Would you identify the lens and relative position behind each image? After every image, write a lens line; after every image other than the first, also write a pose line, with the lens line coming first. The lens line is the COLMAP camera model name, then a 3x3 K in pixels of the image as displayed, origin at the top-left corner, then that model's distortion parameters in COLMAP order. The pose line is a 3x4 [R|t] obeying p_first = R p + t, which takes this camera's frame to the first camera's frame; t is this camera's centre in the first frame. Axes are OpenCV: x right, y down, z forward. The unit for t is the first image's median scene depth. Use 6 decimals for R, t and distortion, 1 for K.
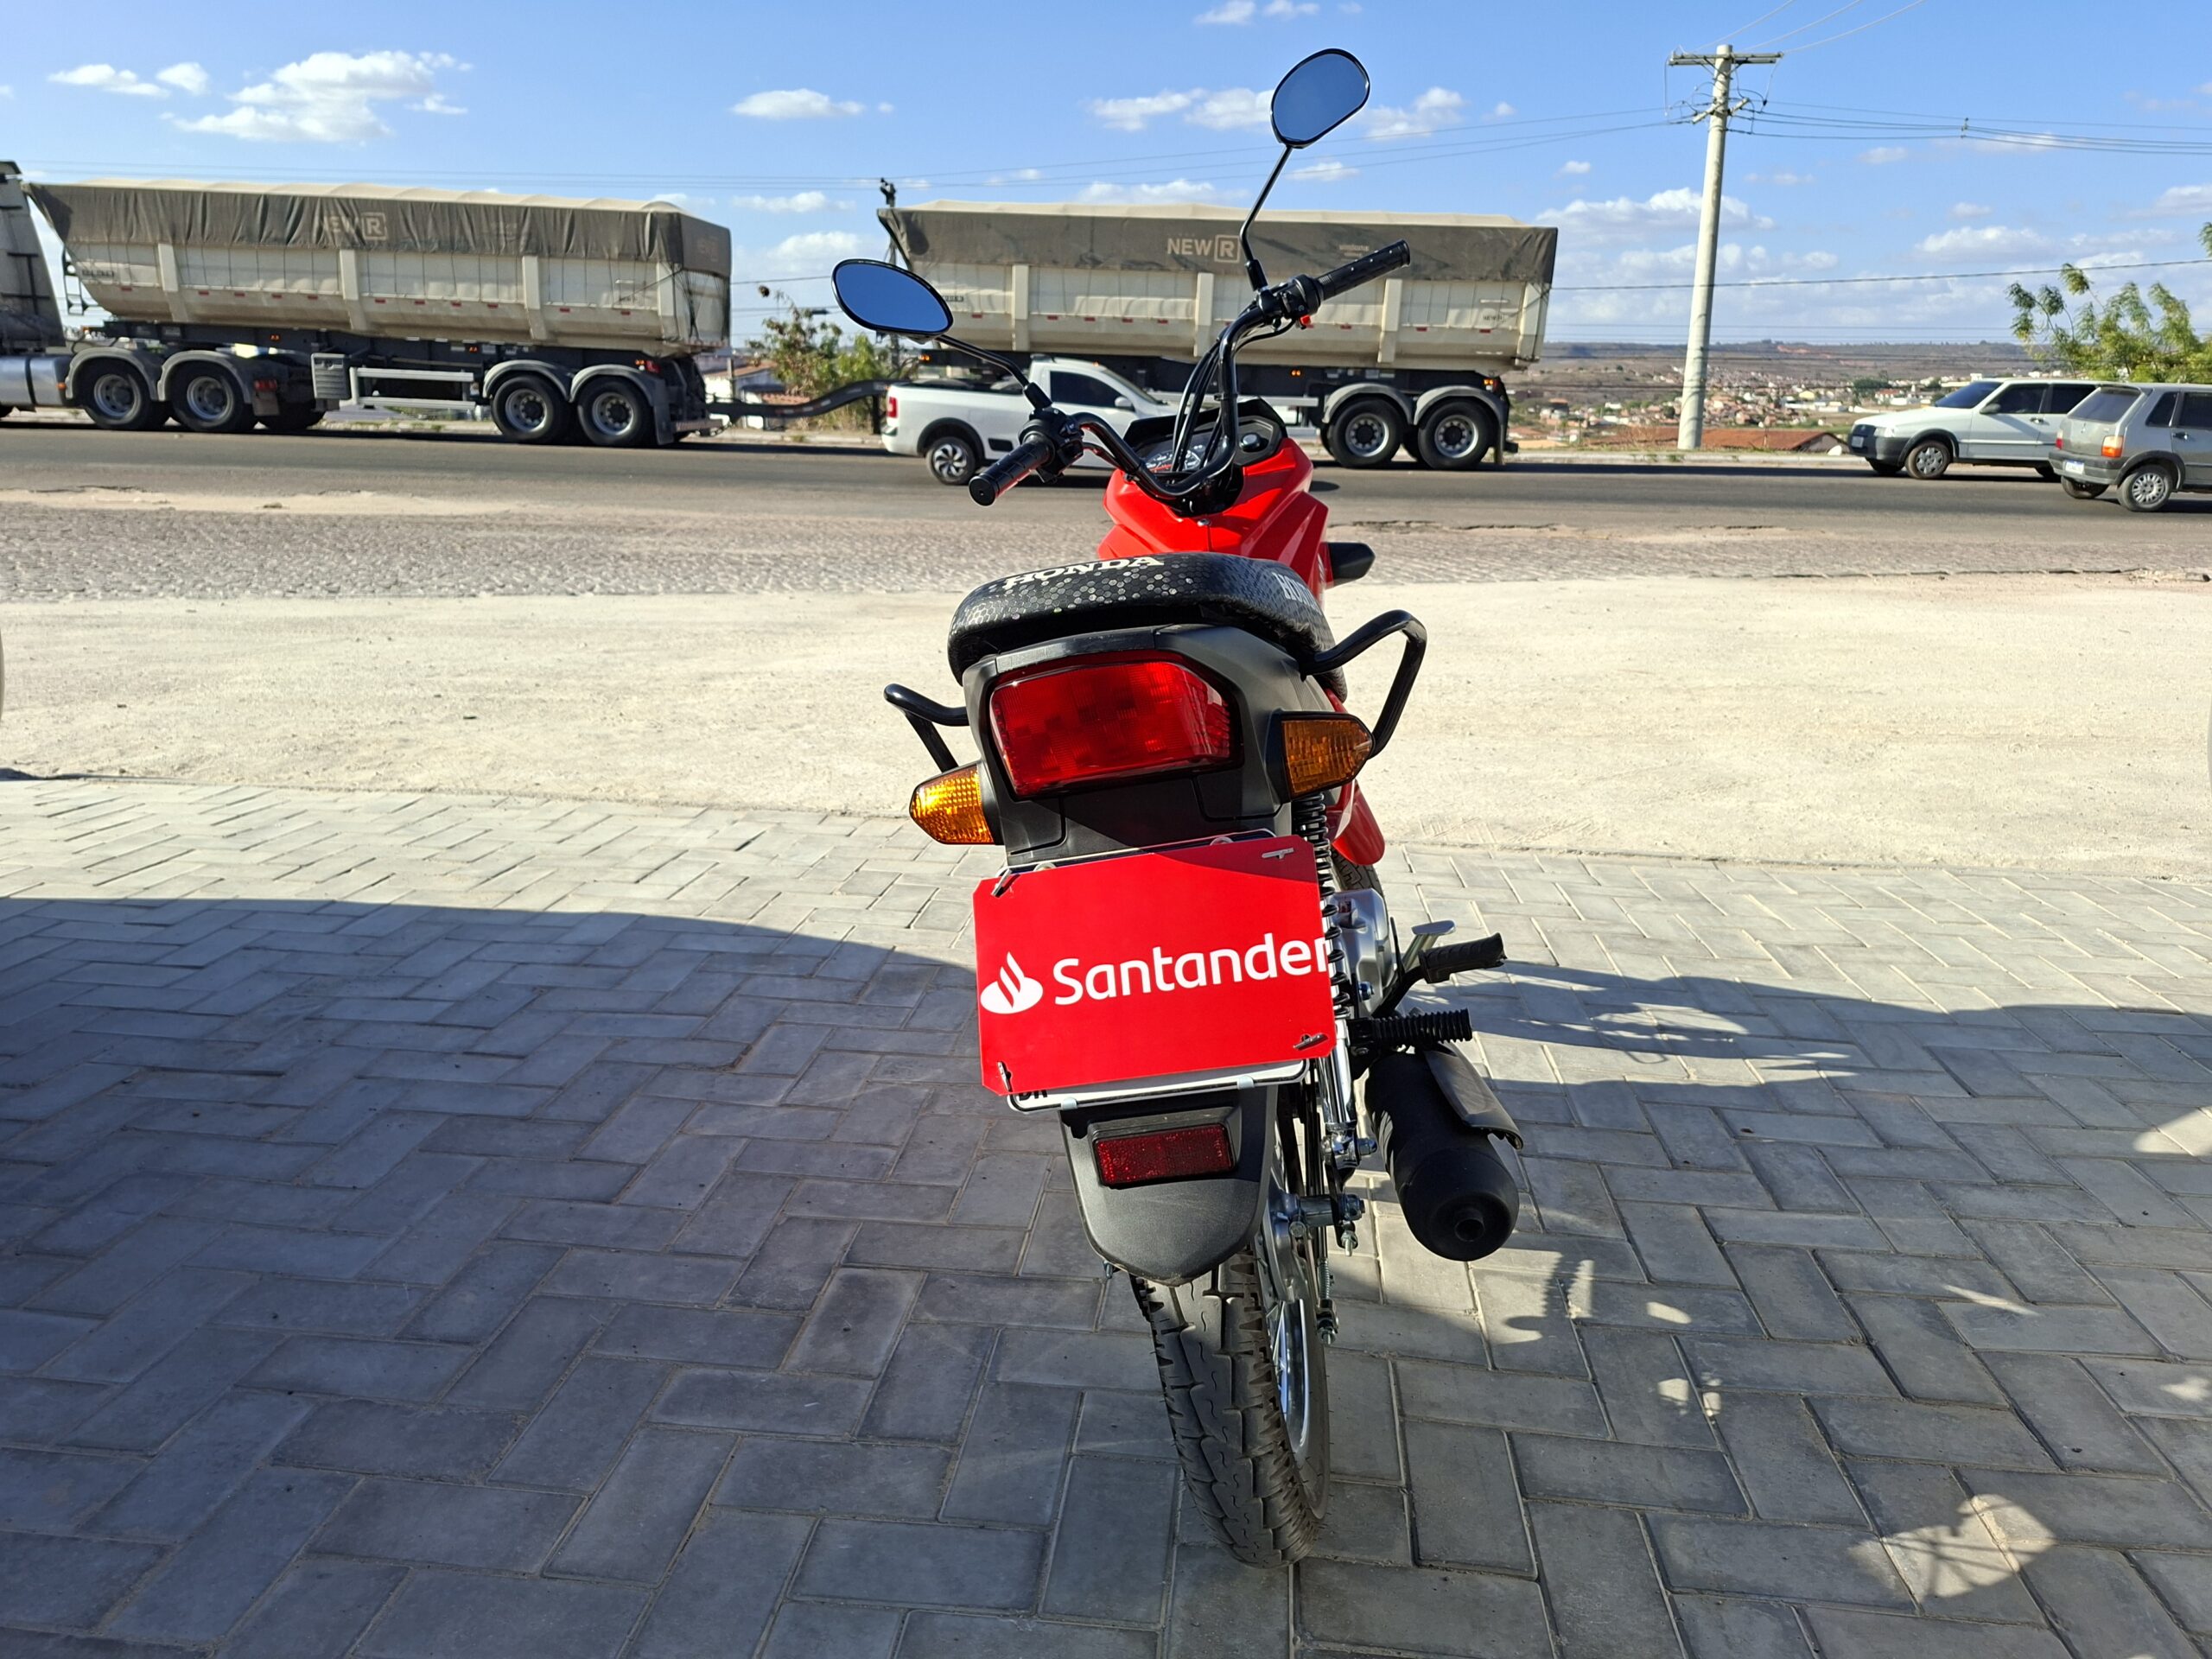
lens RADIAL K [[1536.9, 0, 1123.0], [0, 1536.9, 826.0], [0, 0, 1]] dist [0.134838, -0.200687]
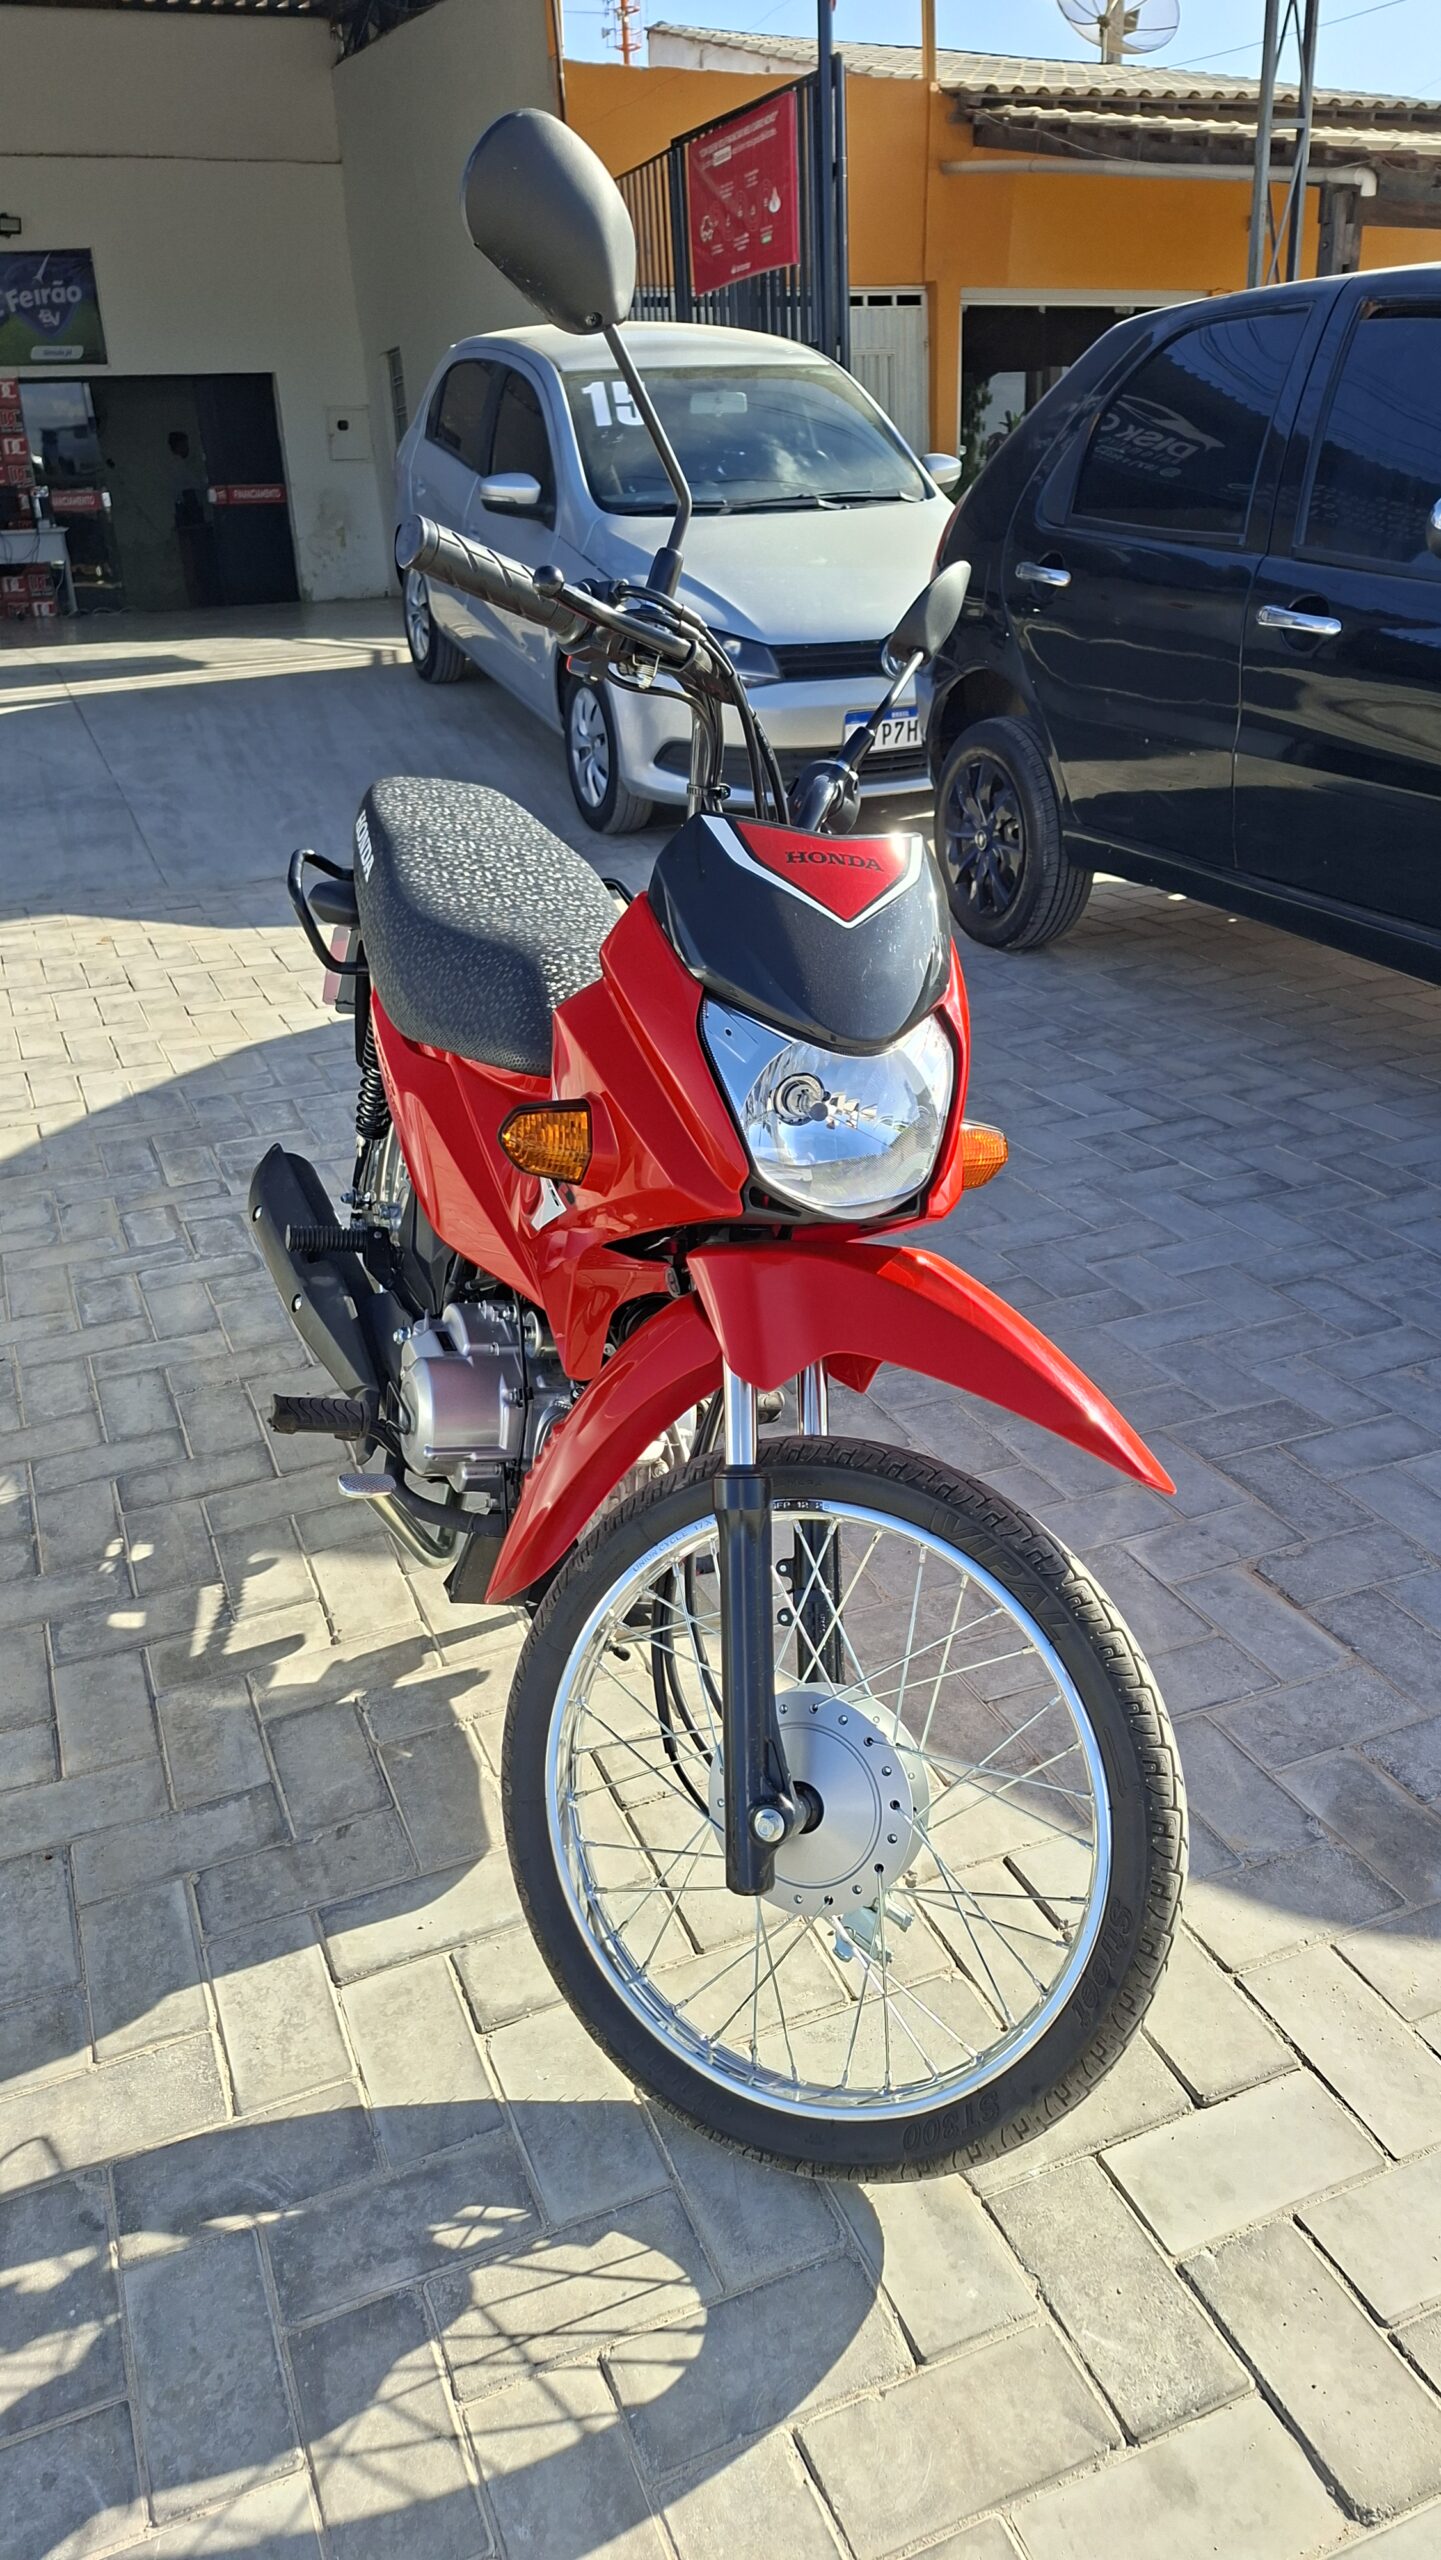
lens RADIAL K [[1778.7, 0, 693.0], [0, 1778.7, 1277.5], [0, 0, 1]] dist [0.112205, -0.150239]
pose [[-0.890398, 0.198735, -0.409506, 0.254227], [-0.089330, 0.805864, 0.585323, -0.347361], [0.446330, 0.557752, -0.699787, 1.041083]]
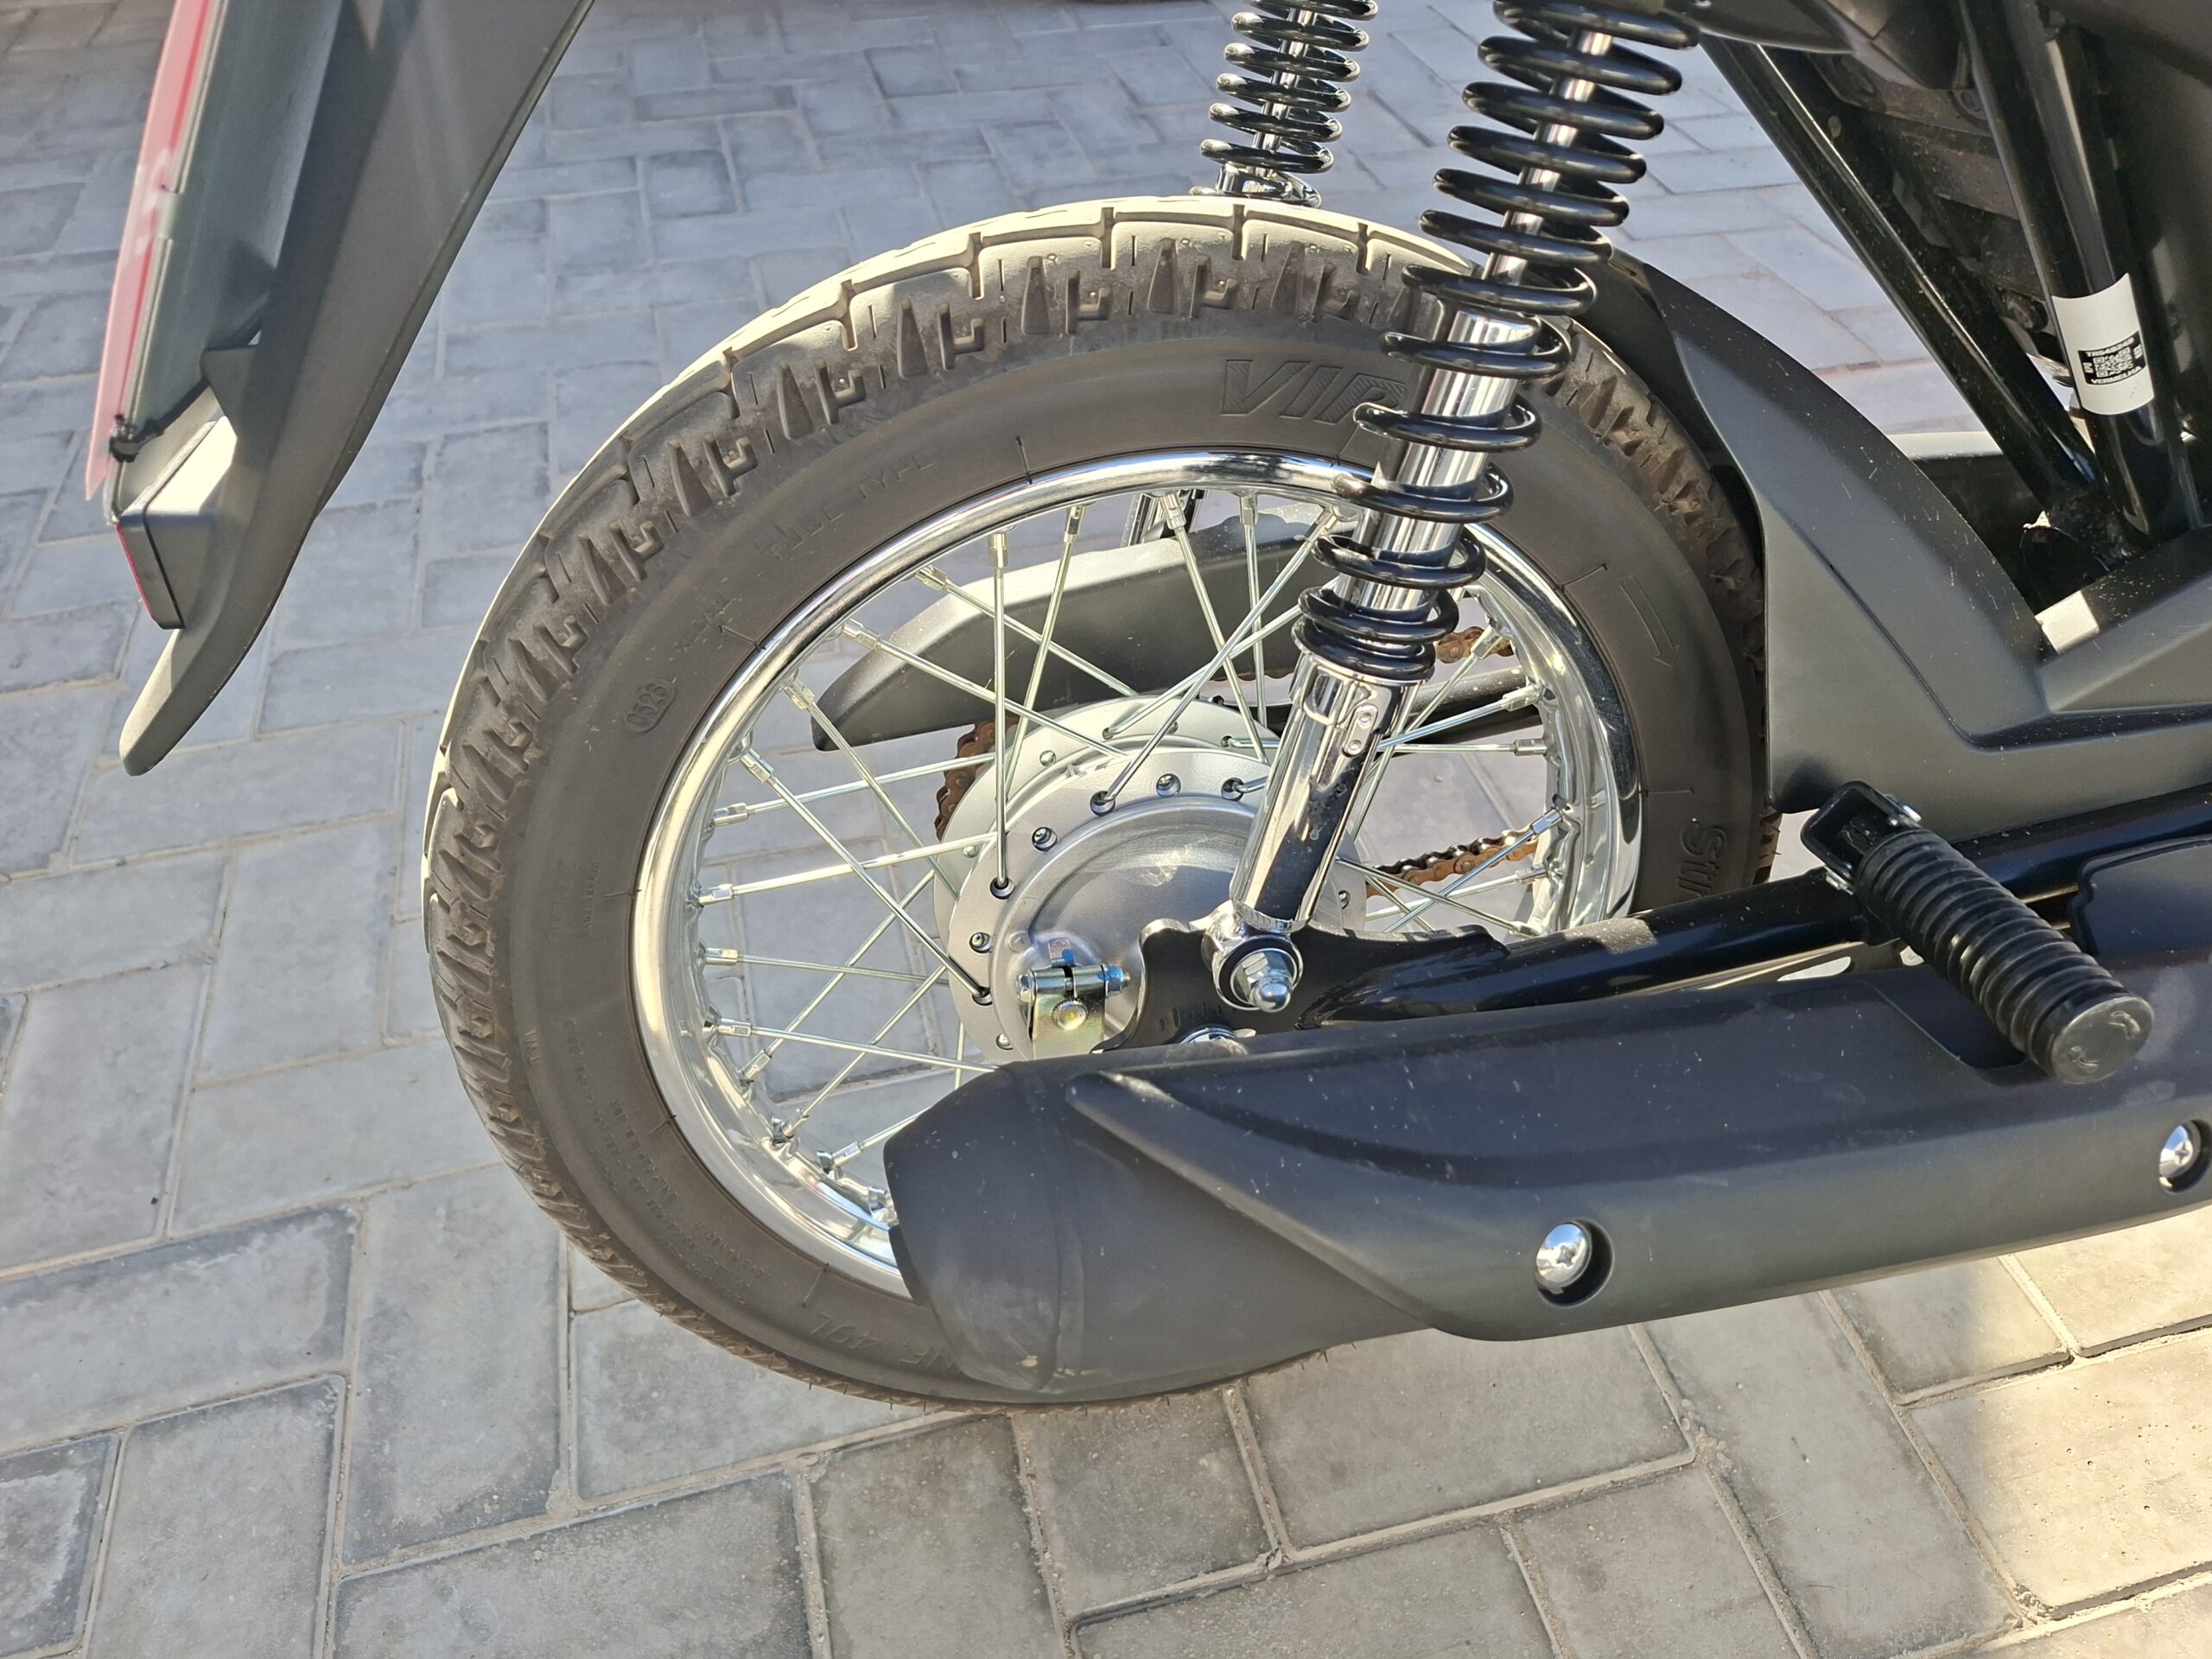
lens RADIAL K [[1569.8, 0, 1125.1], [0, 1569.8, 844.7], [0, 0, 1]] dist [0.079789, -0.084144]
pose [[0.347561, 0.633165, -0.691595, 0.163414], [-0.219747, 0.772038, 0.596379, -0.017679], [0.911544, -0.055303, 0.407467, 0.341177]]
